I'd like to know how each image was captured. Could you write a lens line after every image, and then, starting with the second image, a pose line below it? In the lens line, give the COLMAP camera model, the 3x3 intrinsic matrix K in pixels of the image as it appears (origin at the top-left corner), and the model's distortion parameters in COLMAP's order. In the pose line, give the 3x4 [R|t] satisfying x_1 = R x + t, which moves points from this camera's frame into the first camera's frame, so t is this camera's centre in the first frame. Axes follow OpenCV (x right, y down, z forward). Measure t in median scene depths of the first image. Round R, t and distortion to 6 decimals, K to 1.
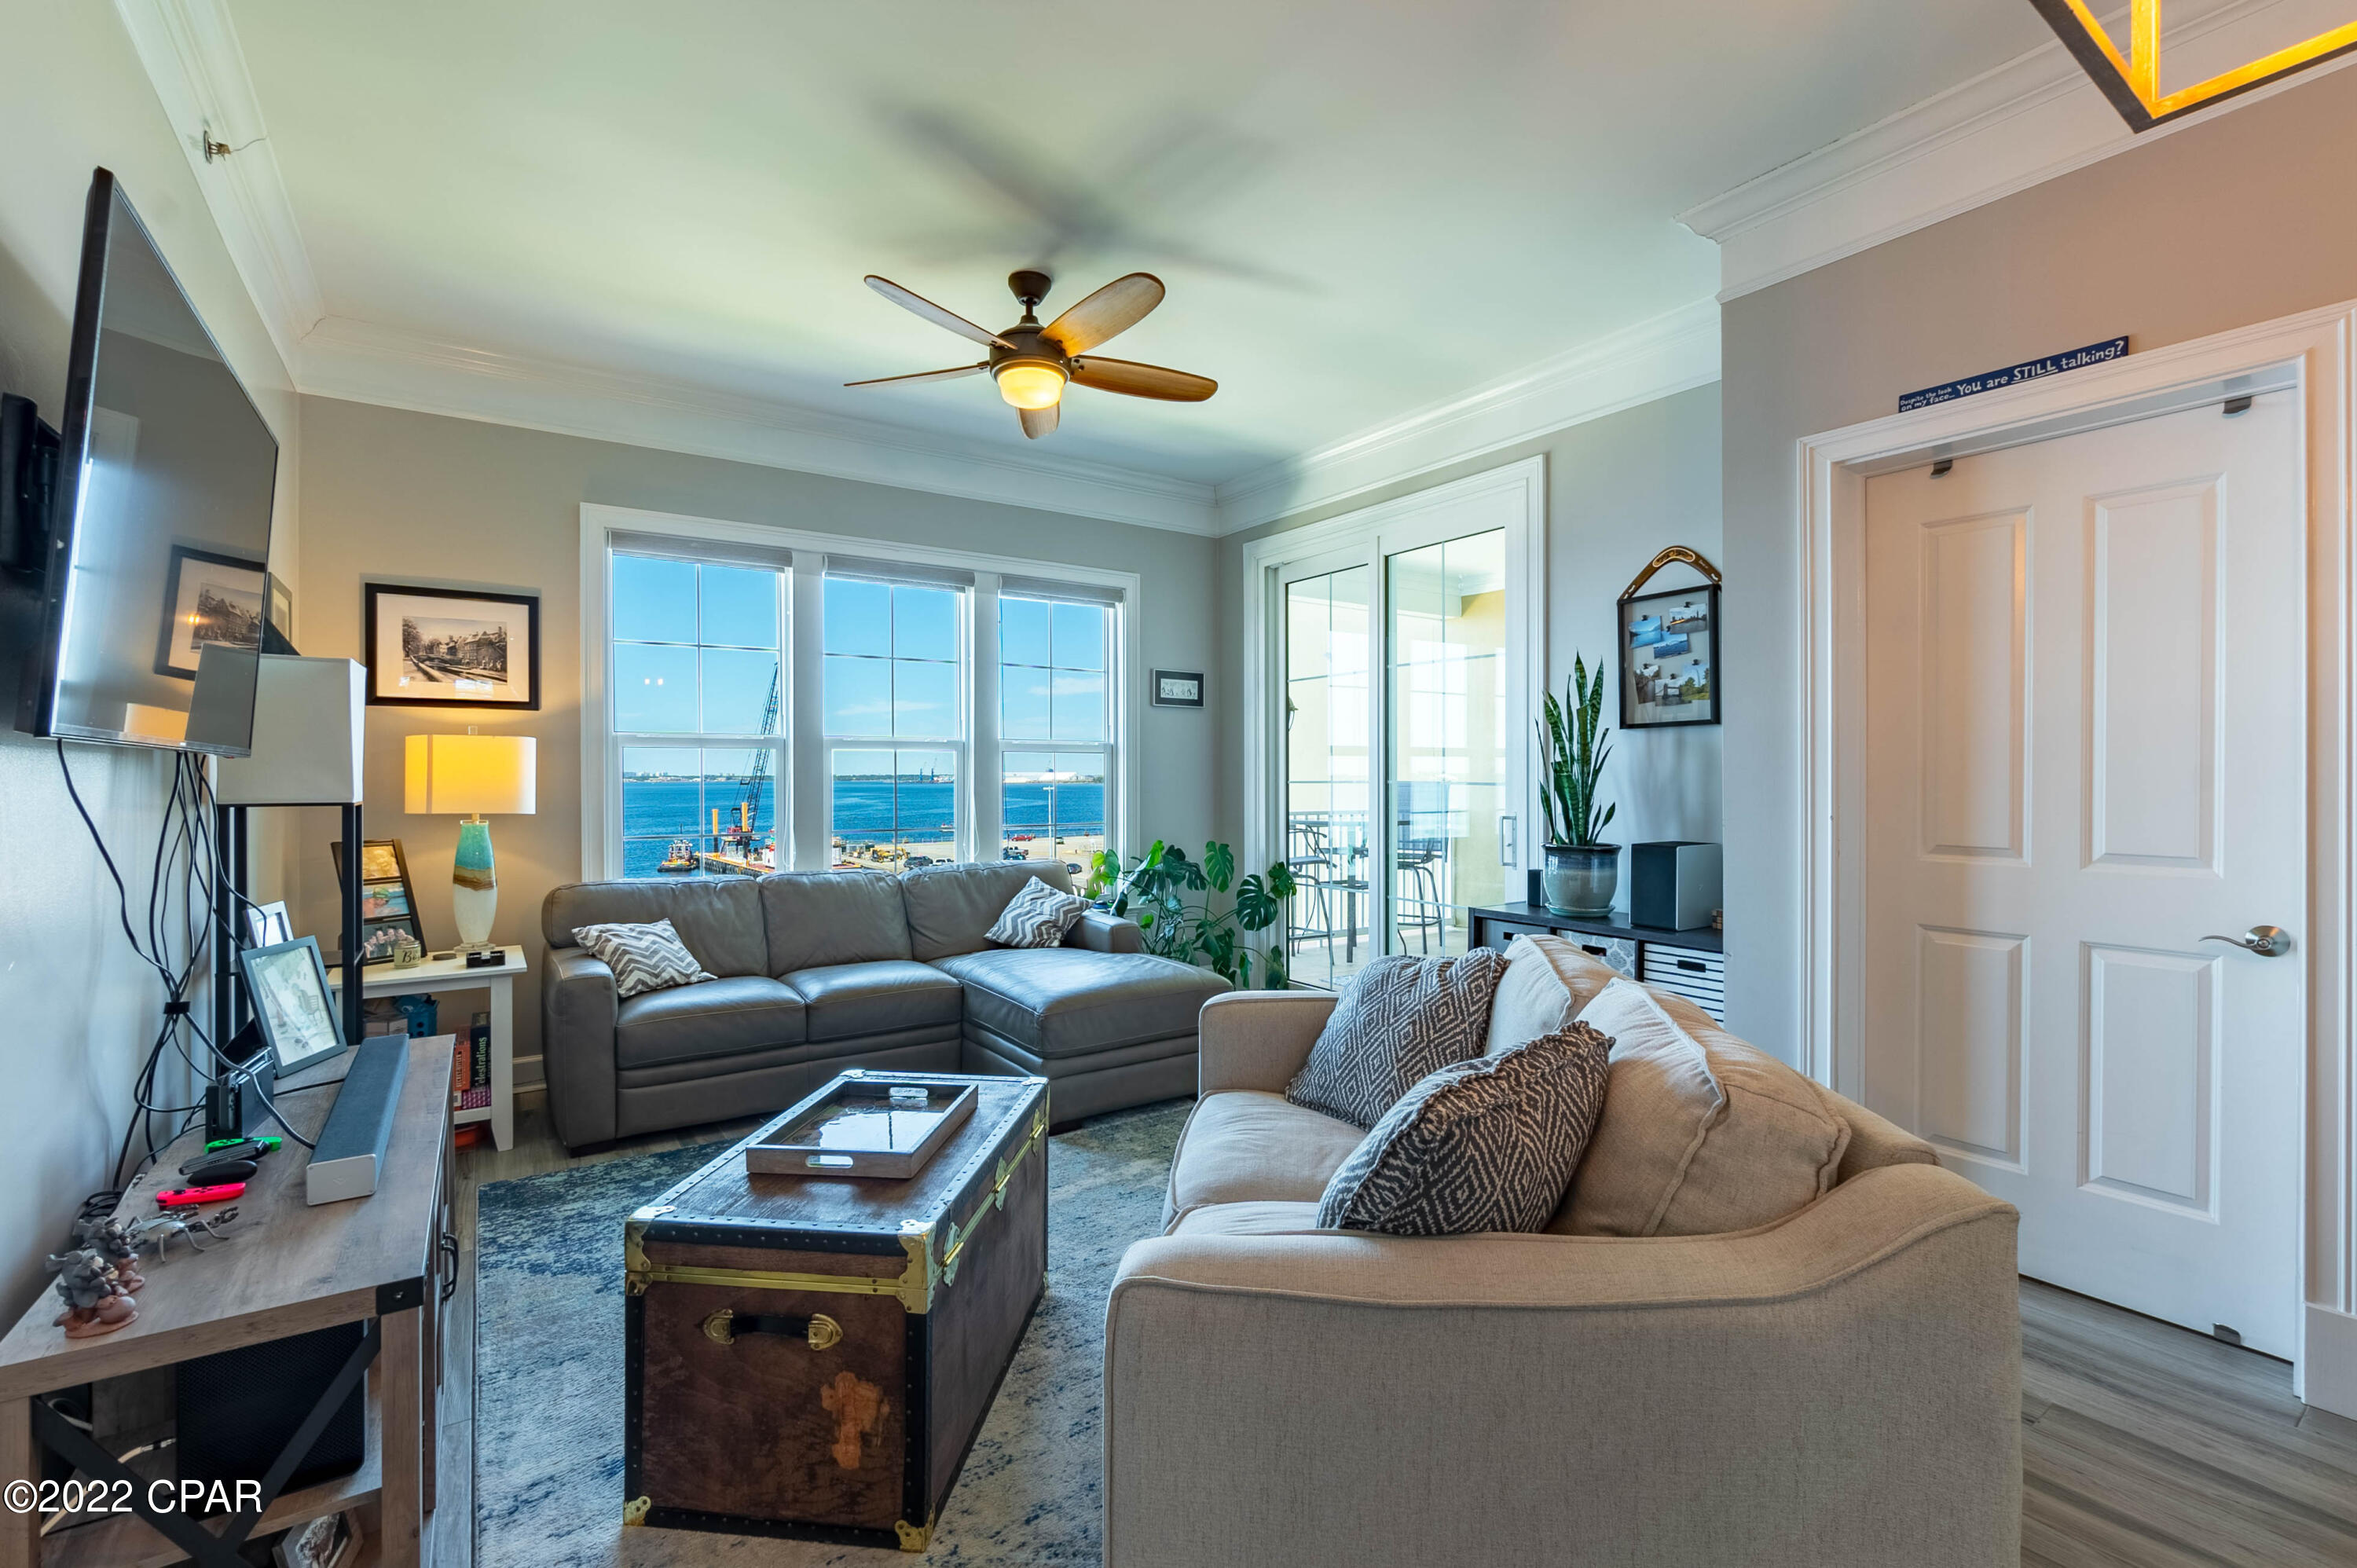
lens RADIAL K [[1058.6, 0, 1170.6], [0, 1058.6, 777.4], [0, 0, 1]] dist [-0.002178, -0.000327]
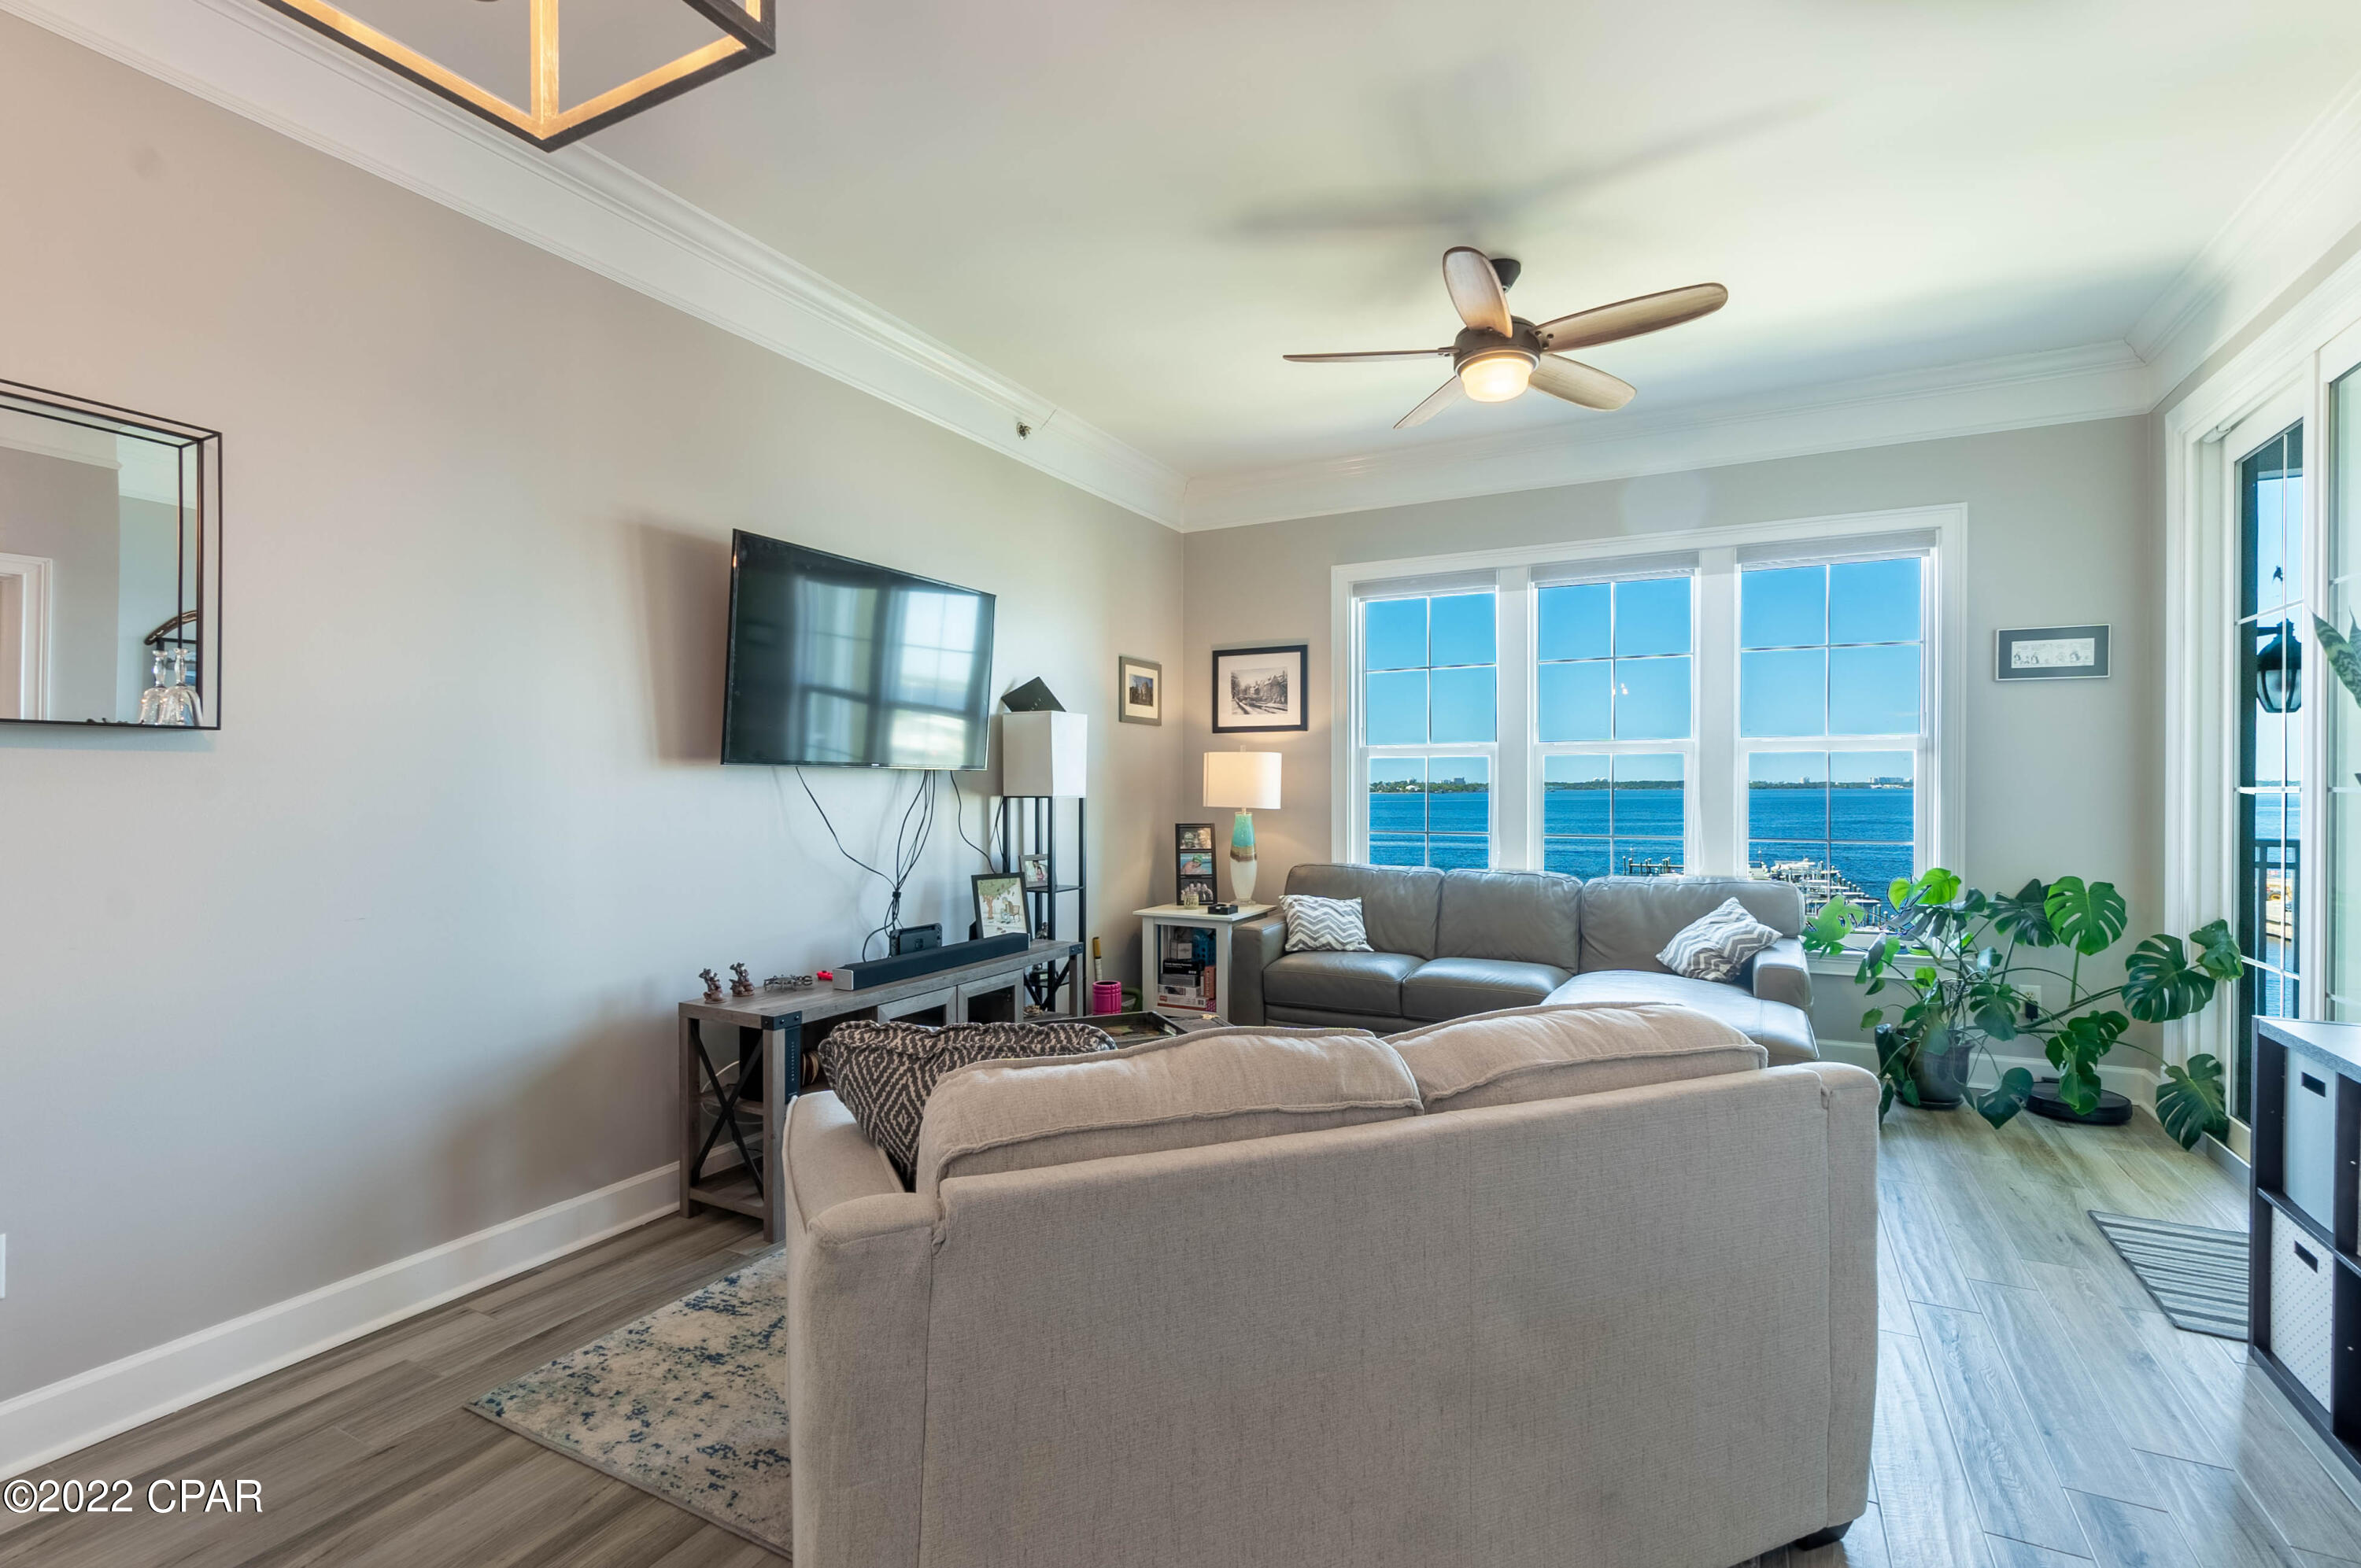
lens RADIAL K [[1060.3, 0, 1172.6], [0, 1060.3, 777.3], [0, 0, 1]] dist [-0.002178, -0.000327]
pose [[0.457997, -0.004406, -0.888943, 0.511980], [-0.000301, 0.999987, -0.005112, 0.001552], [0.888953, 0.002609, 0.457990, 0.251748]]
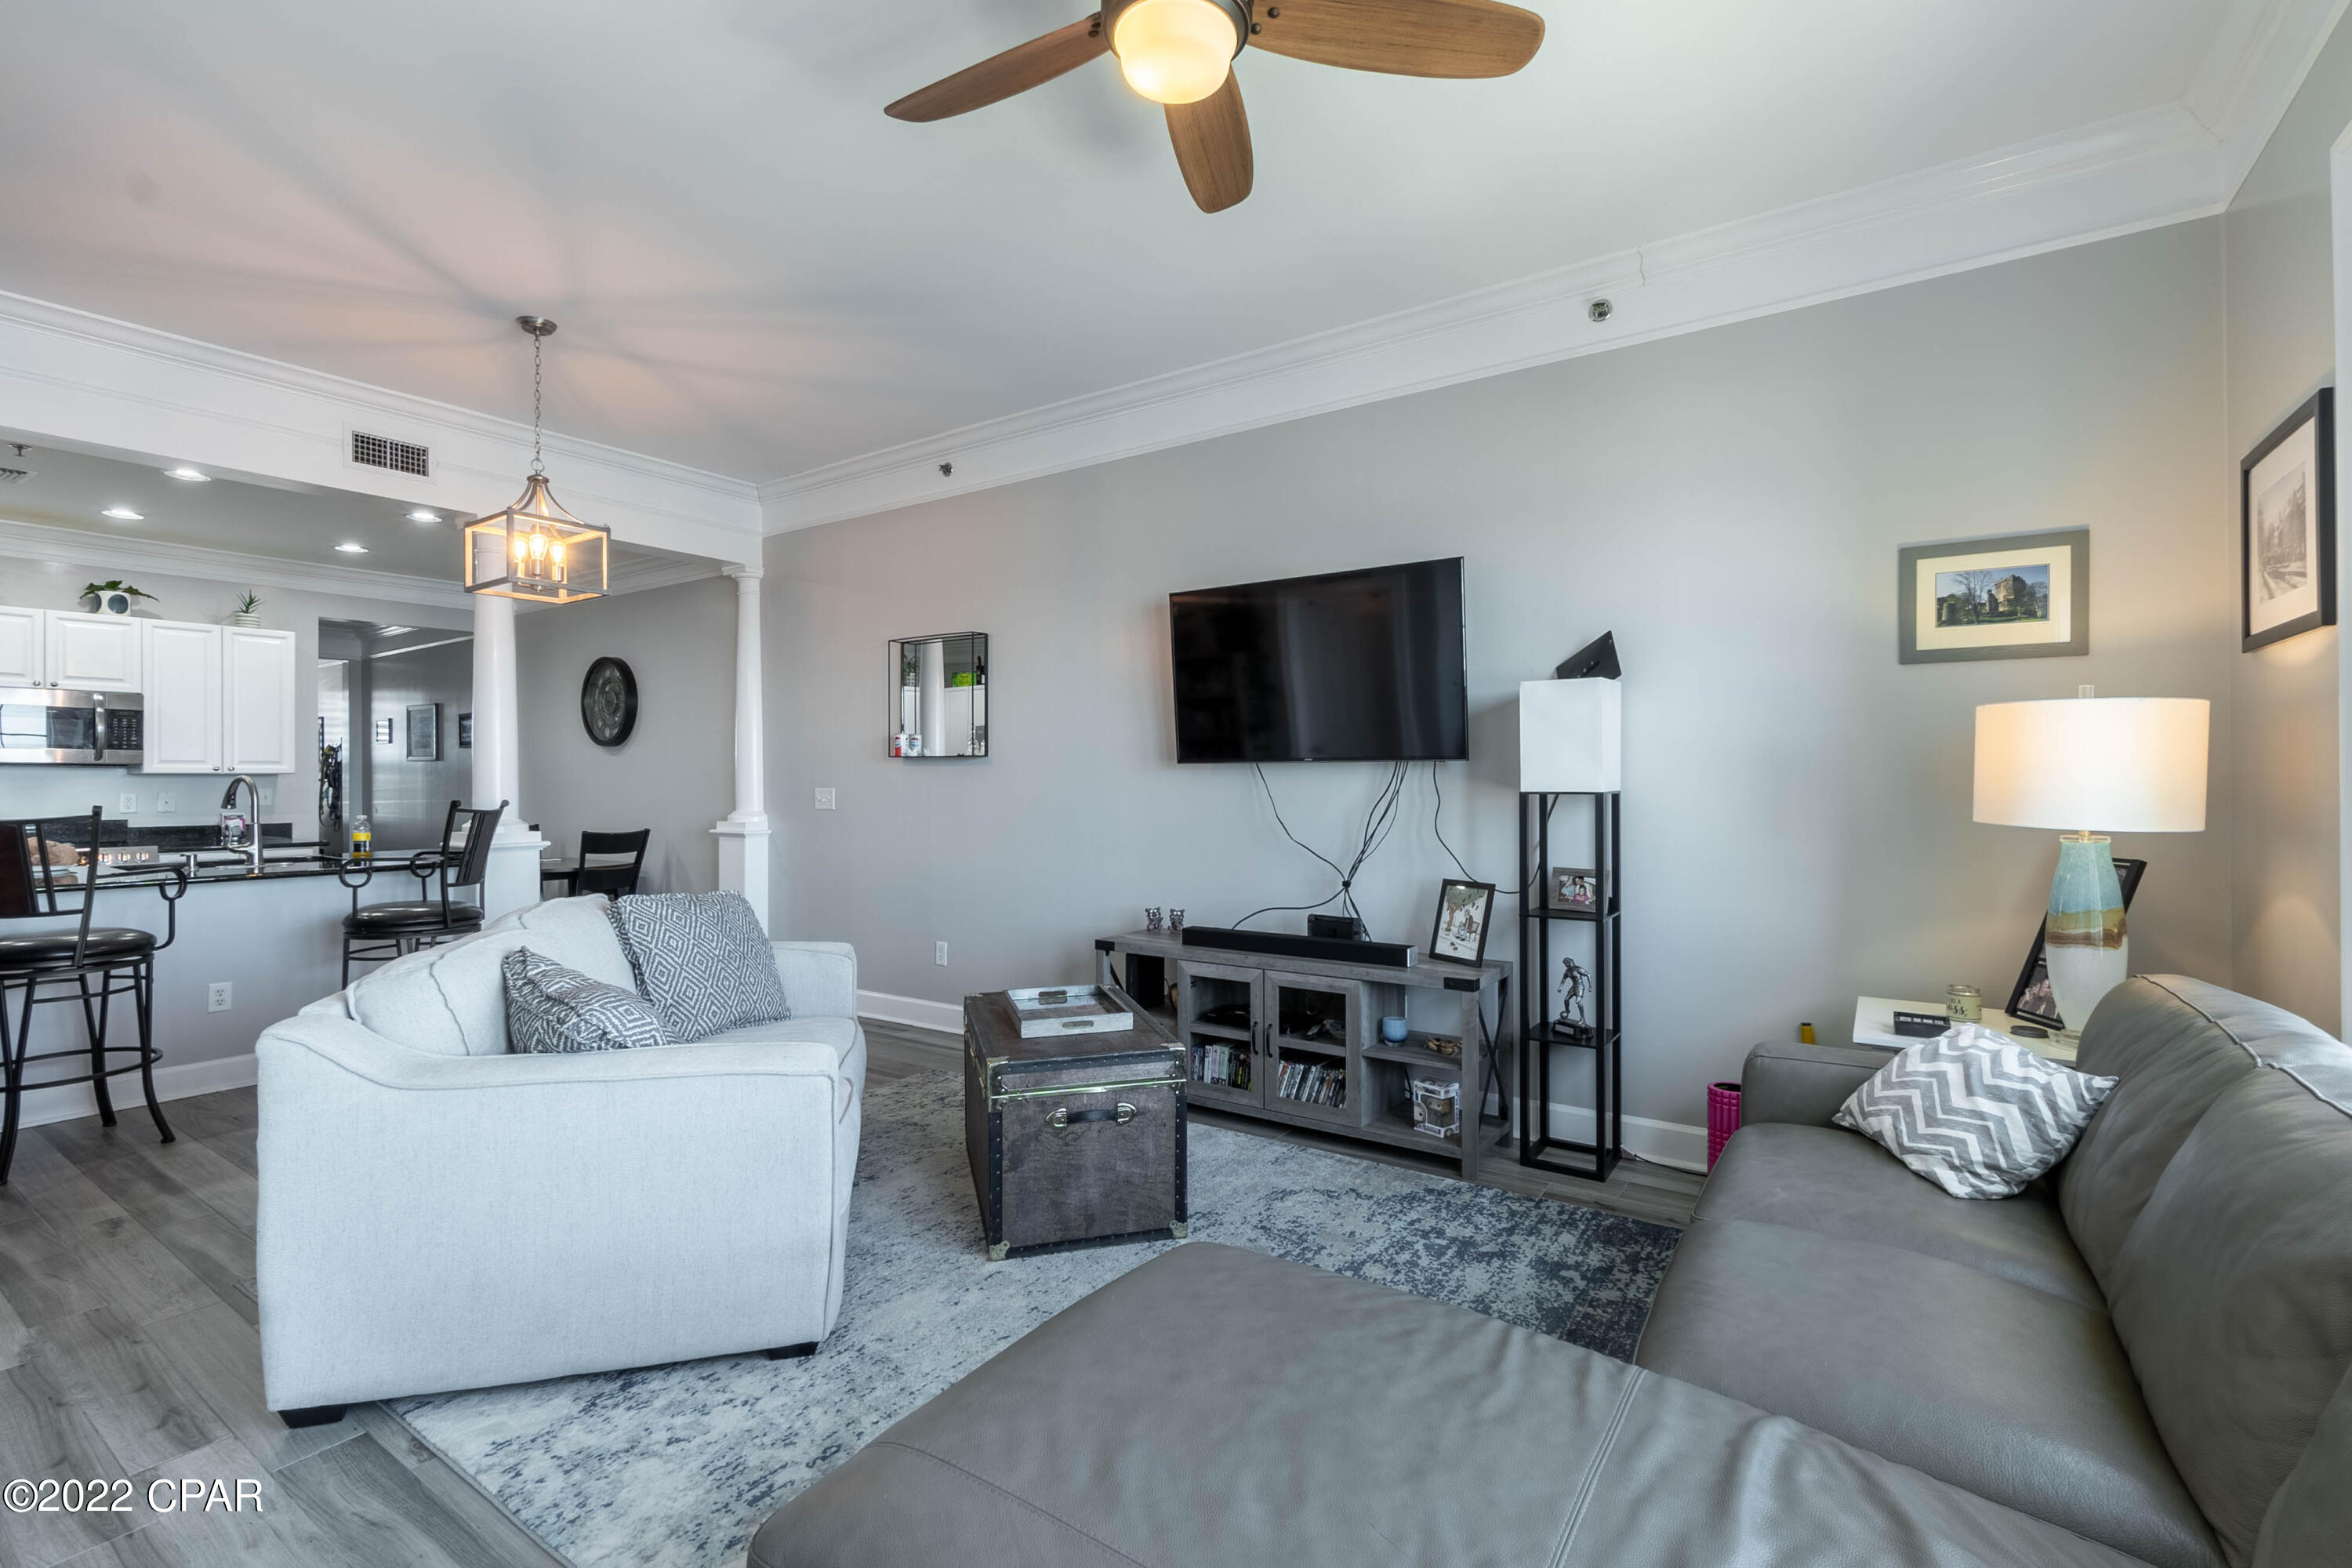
lens RADIAL K [[1056.4, 0, 1168.2], [0, 1056.4, 777.4], [0, 0, 1]] dist [-0.002178, -0.000327]
pose [[-0.931250, 0.003622, -0.364363, 0.066237], [0.005151, 0.999982, -0.003225, 0.005457], [0.364344, -0.004880, -0.931251, 1.298934]]
